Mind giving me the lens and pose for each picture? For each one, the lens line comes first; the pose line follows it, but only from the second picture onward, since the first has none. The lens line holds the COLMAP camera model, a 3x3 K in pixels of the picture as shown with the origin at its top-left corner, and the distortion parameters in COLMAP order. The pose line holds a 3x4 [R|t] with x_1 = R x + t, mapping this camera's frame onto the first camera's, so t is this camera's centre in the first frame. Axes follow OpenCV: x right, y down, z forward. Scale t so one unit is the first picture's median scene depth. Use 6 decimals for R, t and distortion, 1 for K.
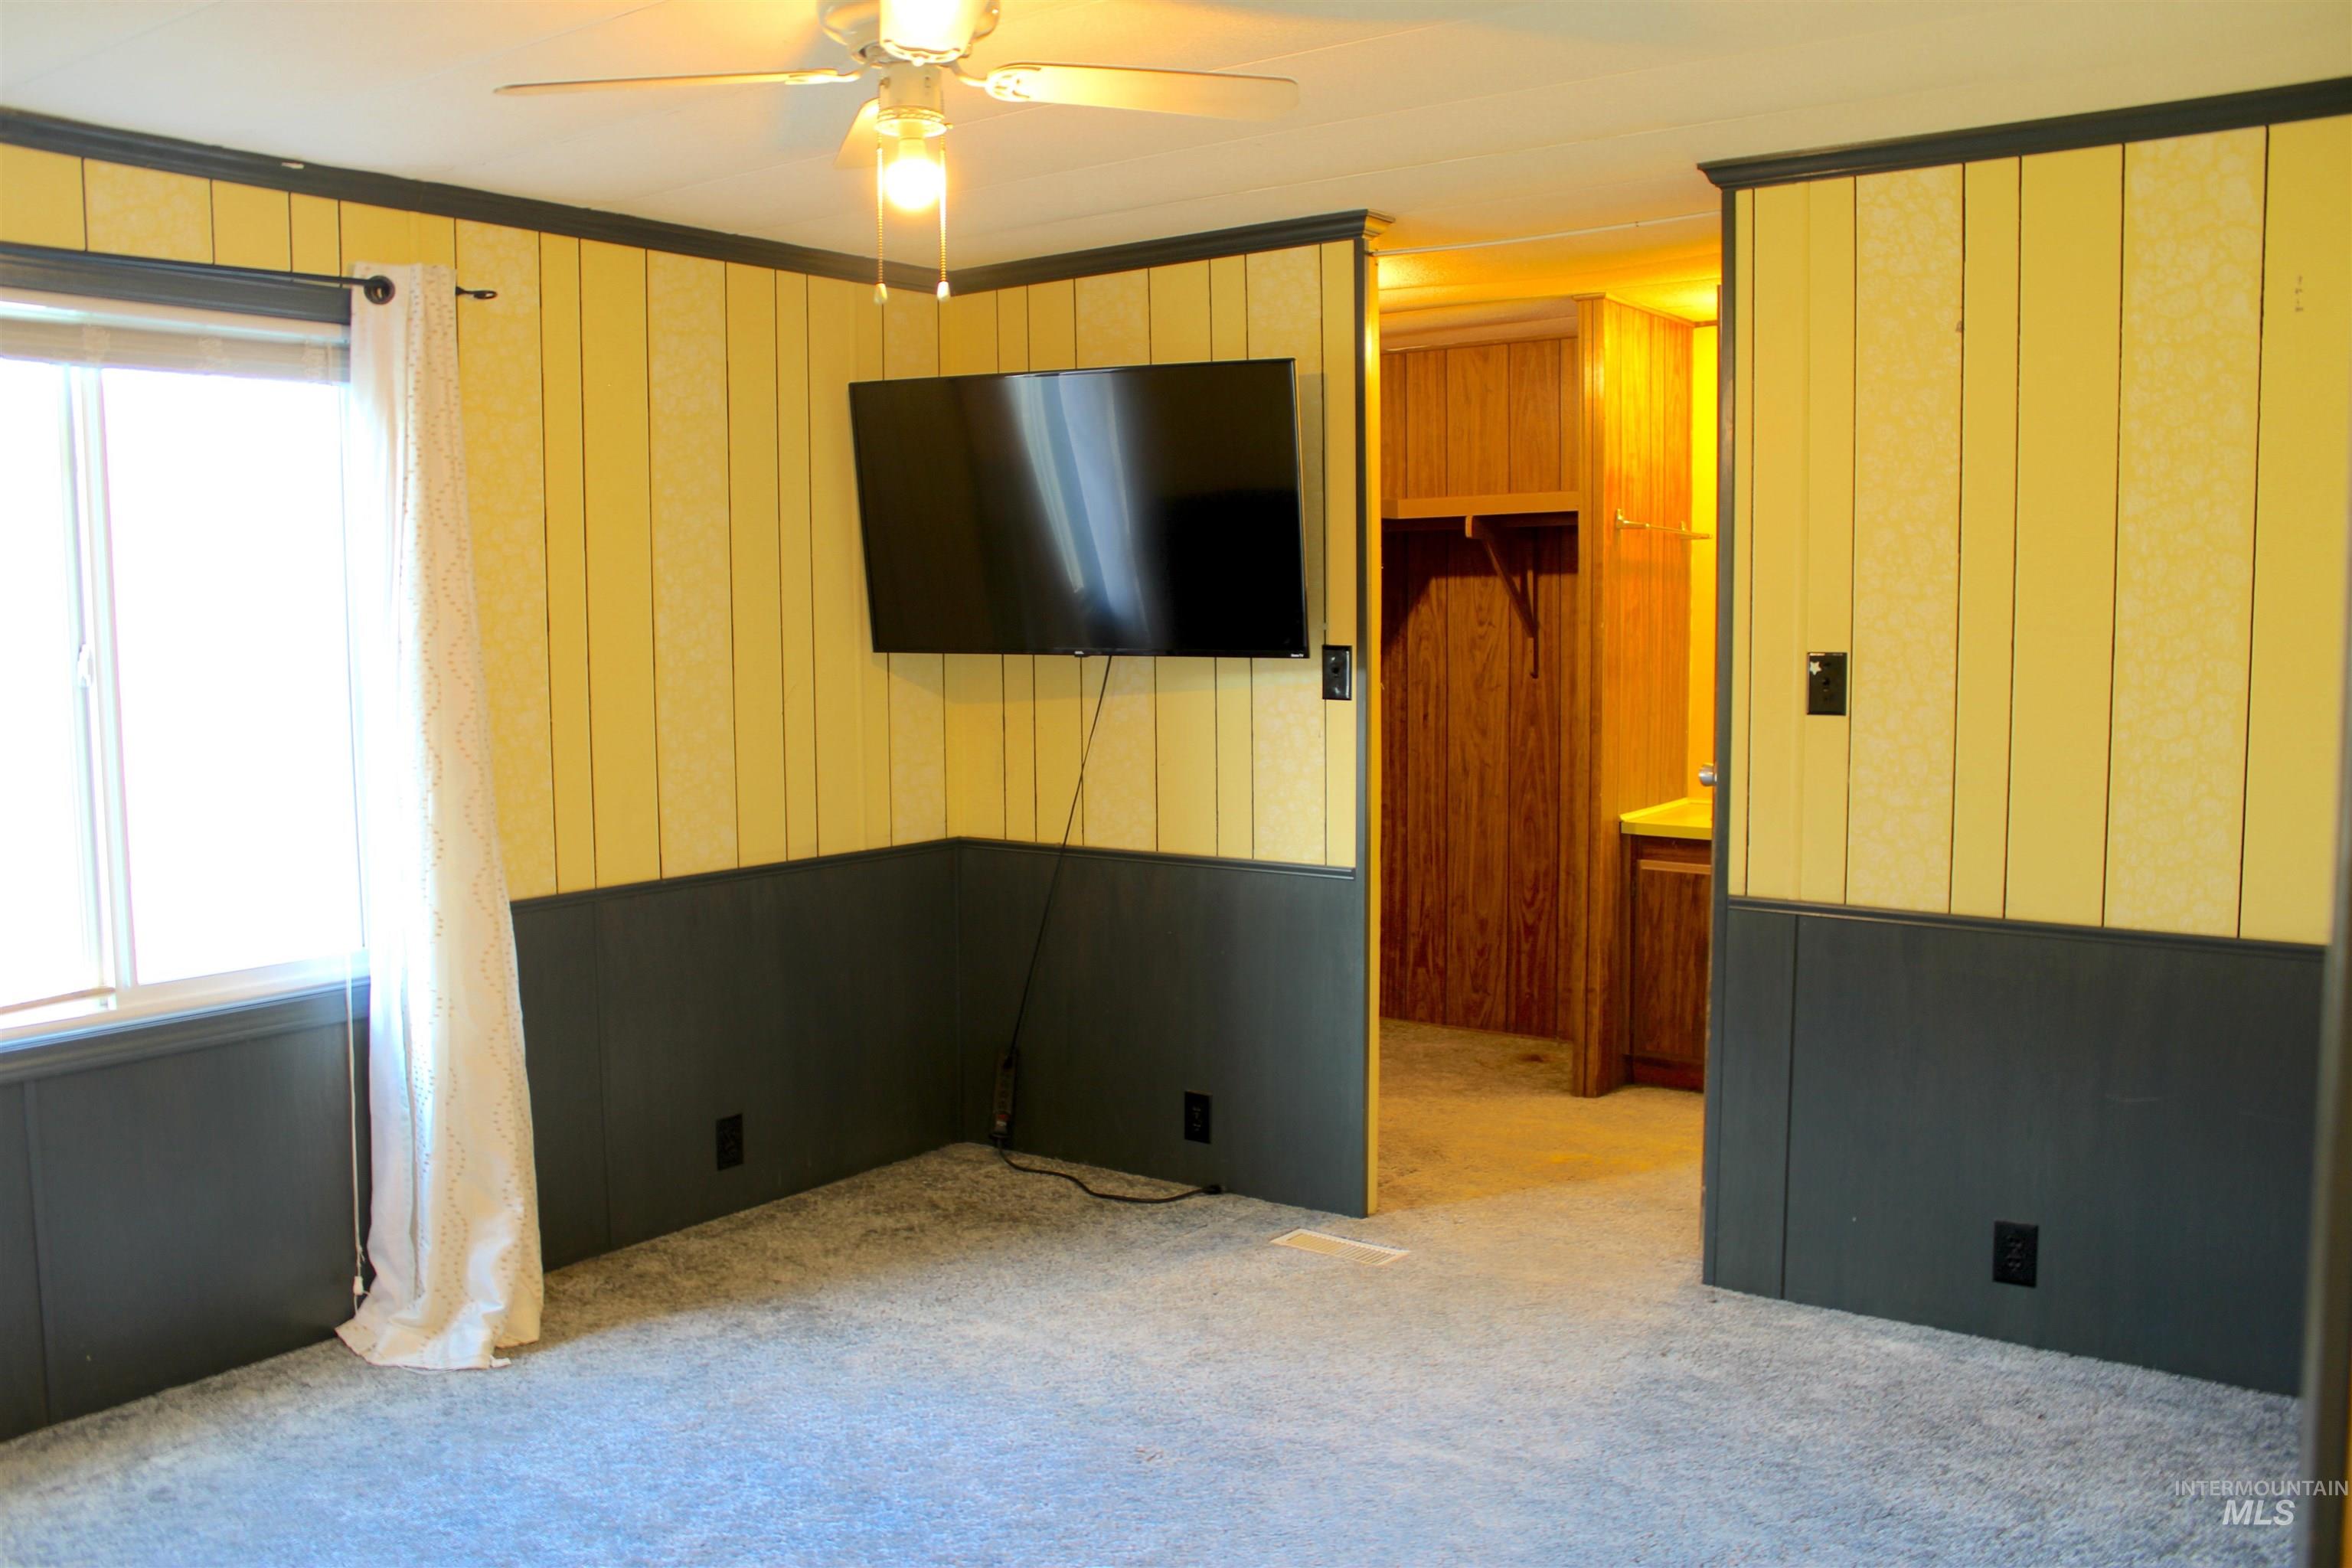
lens RADIAL K [[1972.1, 0, 1176.0], [0, 1972.1, 784.0], [0, 0, 1]] dist [-0.173055, 0.163049]
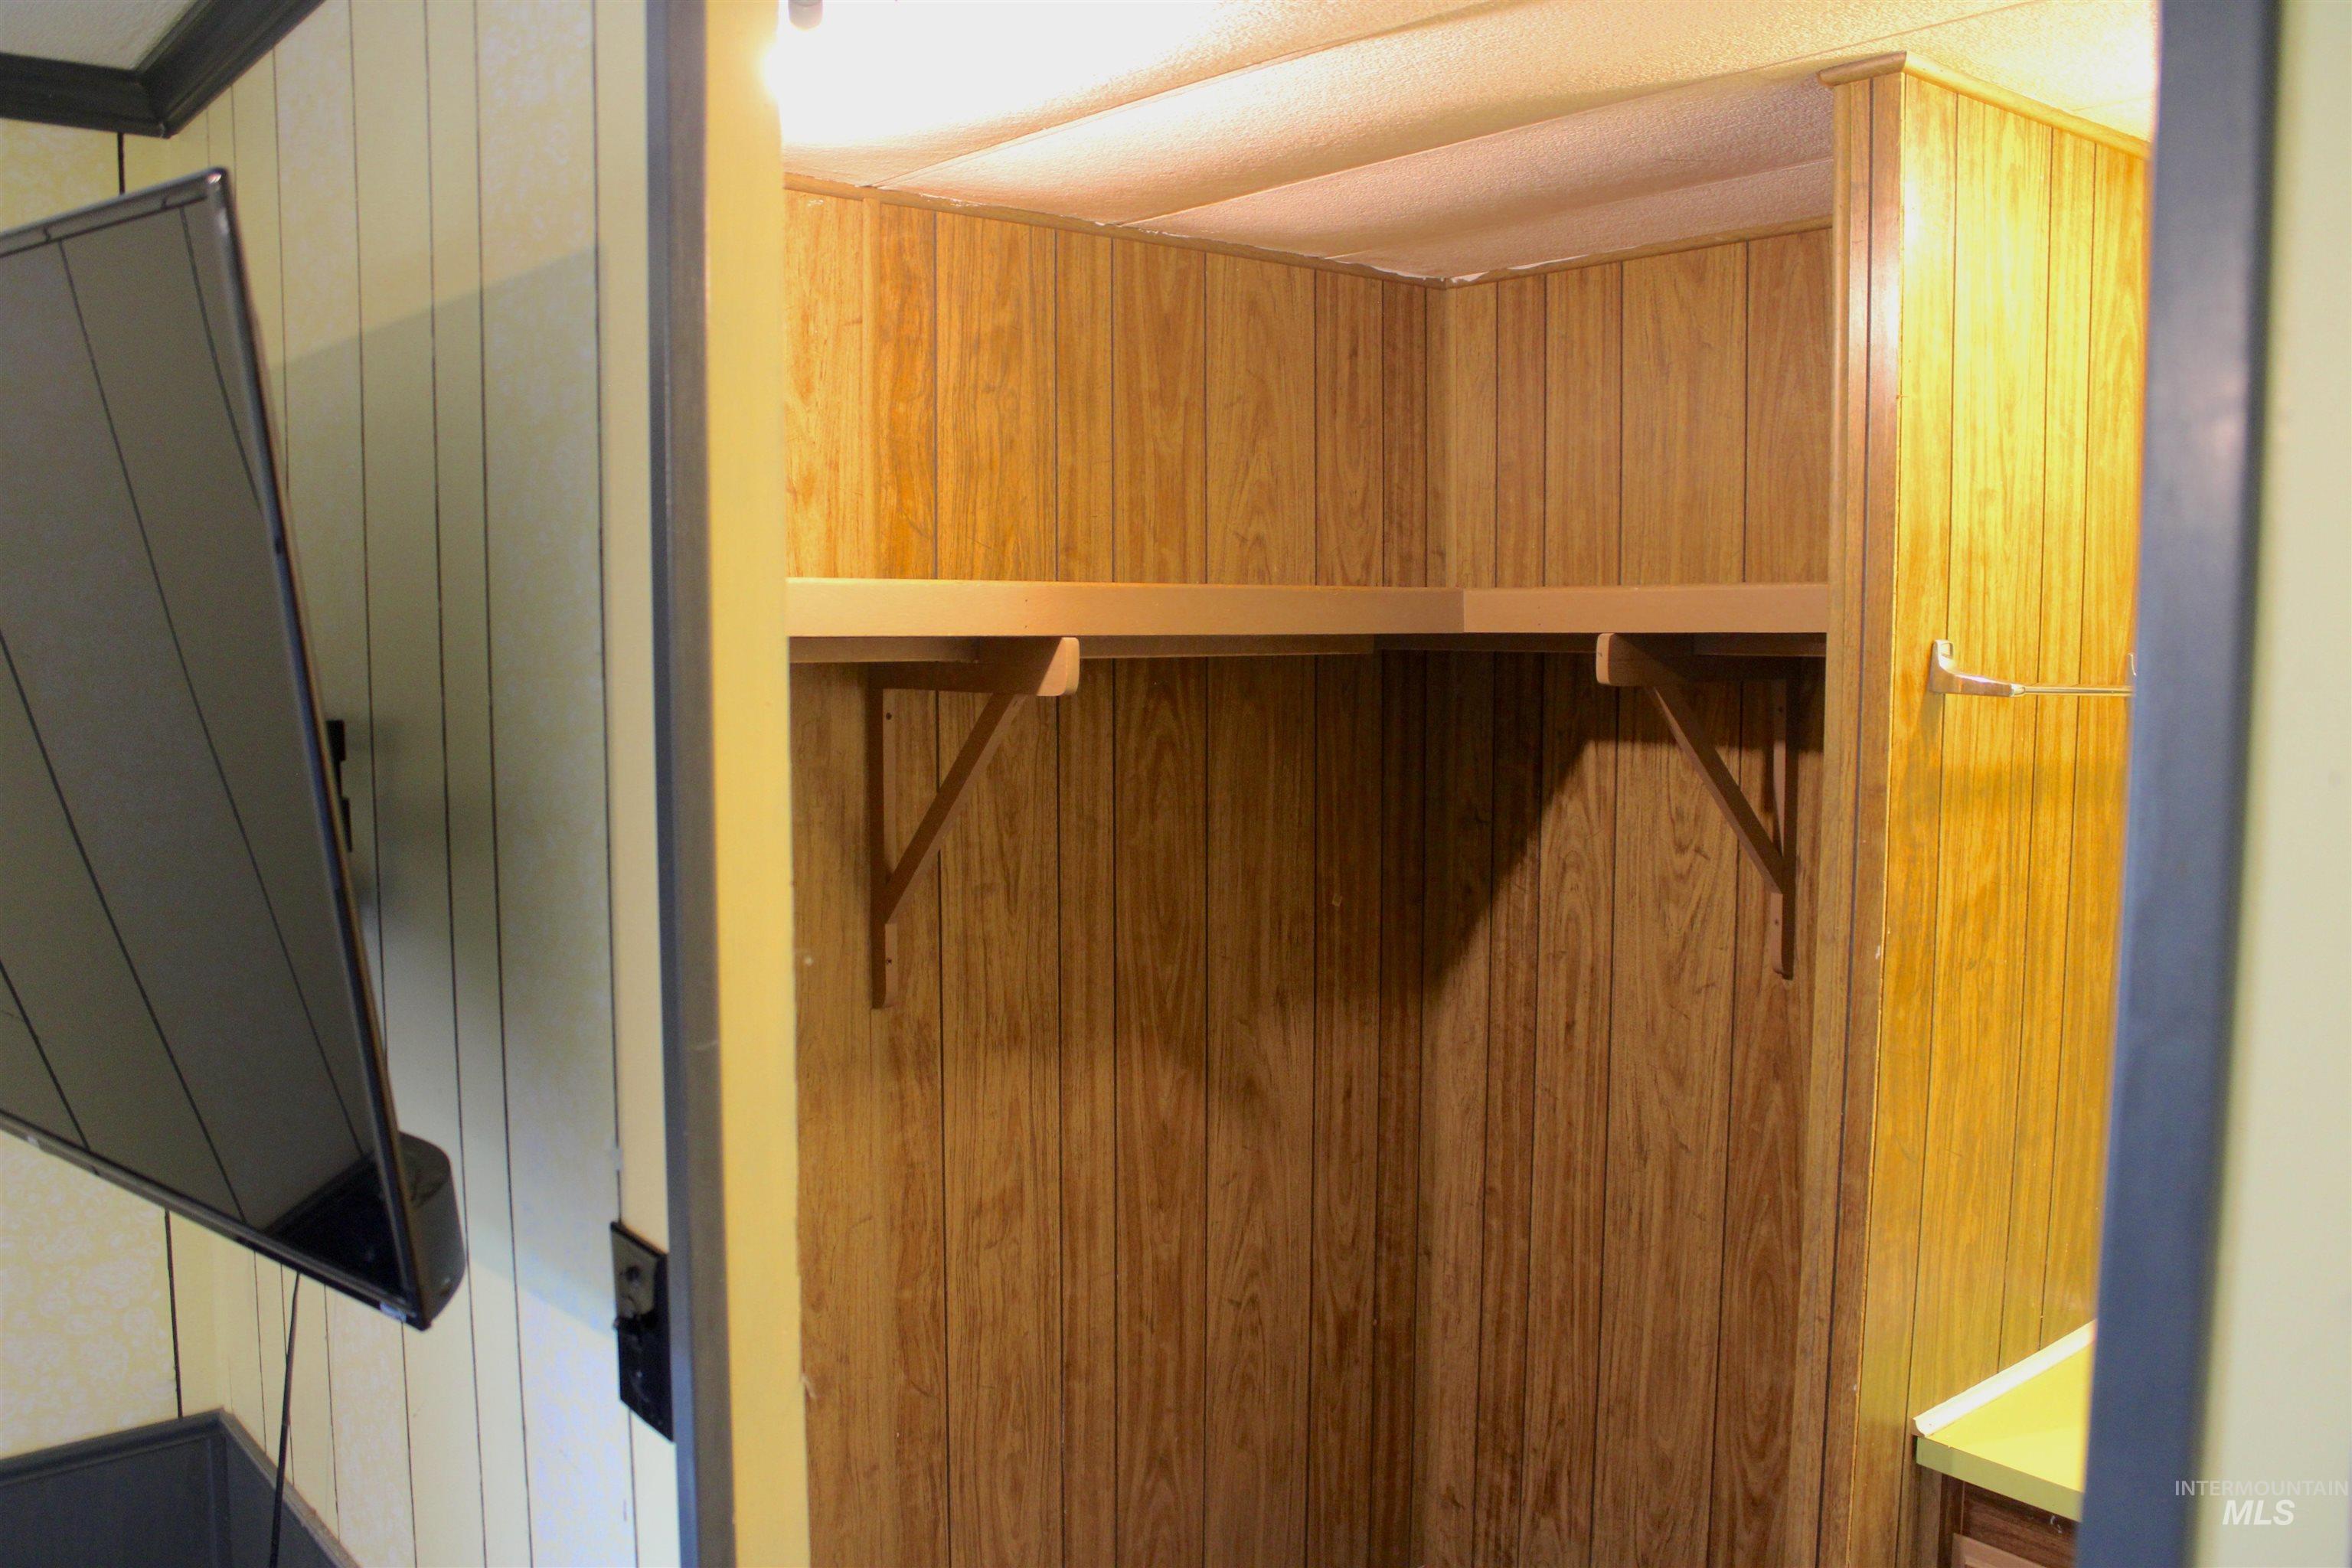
lens RADIAL K [[1972.1, 0, 1176.0], [0, 1972.1, 784.0], [0, 0, 1]] dist [-0.173055, 0.163049]
pose [[0.969968, 0.031529, -0.241179, 0.149854], [-0.032043, 0.999485, 0.001791, -0.093573], [0.241111, 0.005991, 0.970479, 0.518764]]
